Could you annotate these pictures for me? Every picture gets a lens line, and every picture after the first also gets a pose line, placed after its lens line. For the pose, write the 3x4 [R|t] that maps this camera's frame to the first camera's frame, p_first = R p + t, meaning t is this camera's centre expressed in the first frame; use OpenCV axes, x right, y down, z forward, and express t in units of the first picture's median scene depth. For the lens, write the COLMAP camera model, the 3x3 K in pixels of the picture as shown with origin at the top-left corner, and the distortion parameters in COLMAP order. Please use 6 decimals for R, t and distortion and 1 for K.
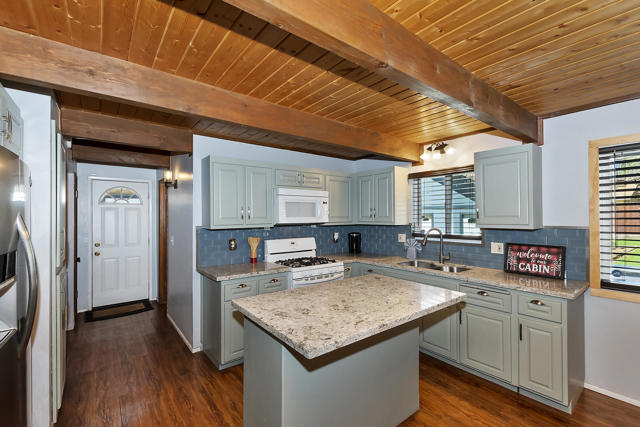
lens RADIAL K [[277.1, 0, 317.8], [0, 277.1, 215.8], [0, 0, 1]] dist [0.007364, 0.000014]
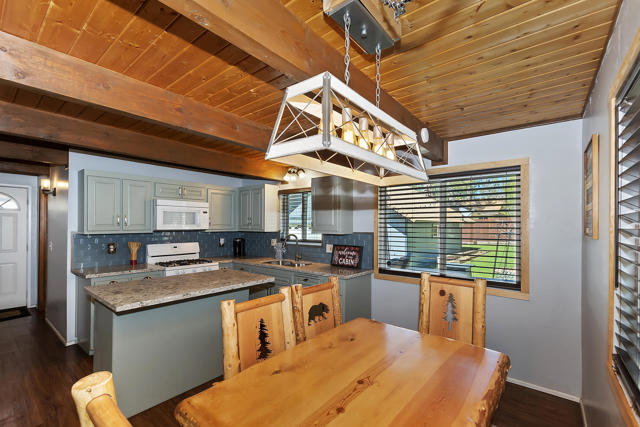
lens RADIAL K [[276.5, 0, 315.9], [0, 276.5, 223.4], [0, 0, 1]] dist [0.001000, -0.000393]
pose [[0.973663, 0.010682, 0.227743, 0.243204], [-0.010162, 0.999942, -0.003459, -0.002178], [-0.227767, 0.001053, 0.973715, -0.278912]]
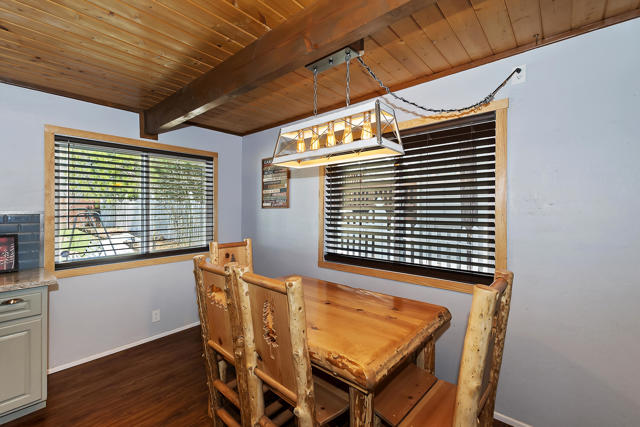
lens RADIAL K [[271.0, 0, 317.9], [0, 271.0, 210.6], [0, 0, 1]] dist [0.001006, 0.000022]
pose [[-0.173450, 0.001538, 0.984841, -0.103437], [0.003192, 0.999994, -0.000999, 0.029545], [-0.984837, 0.002971, -0.173454, 0.156693]]
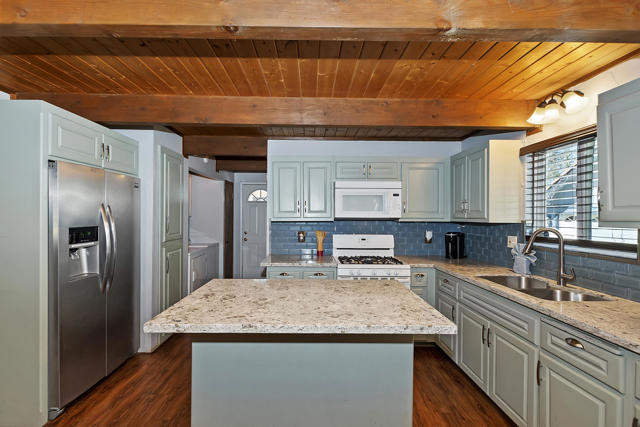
lens RADIAL K [[277.1, 0, 317.8], [0, 277.1, 215.8], [0, 0, 1]] dist [0.007364, 0.000014]
pose [[0.801936, 0.007999, -0.597356, 0.389701], [-0.006582, 0.999968, 0.004554, 0.017628], [0.597373, 0.000280, 0.801963, 0.179494]]
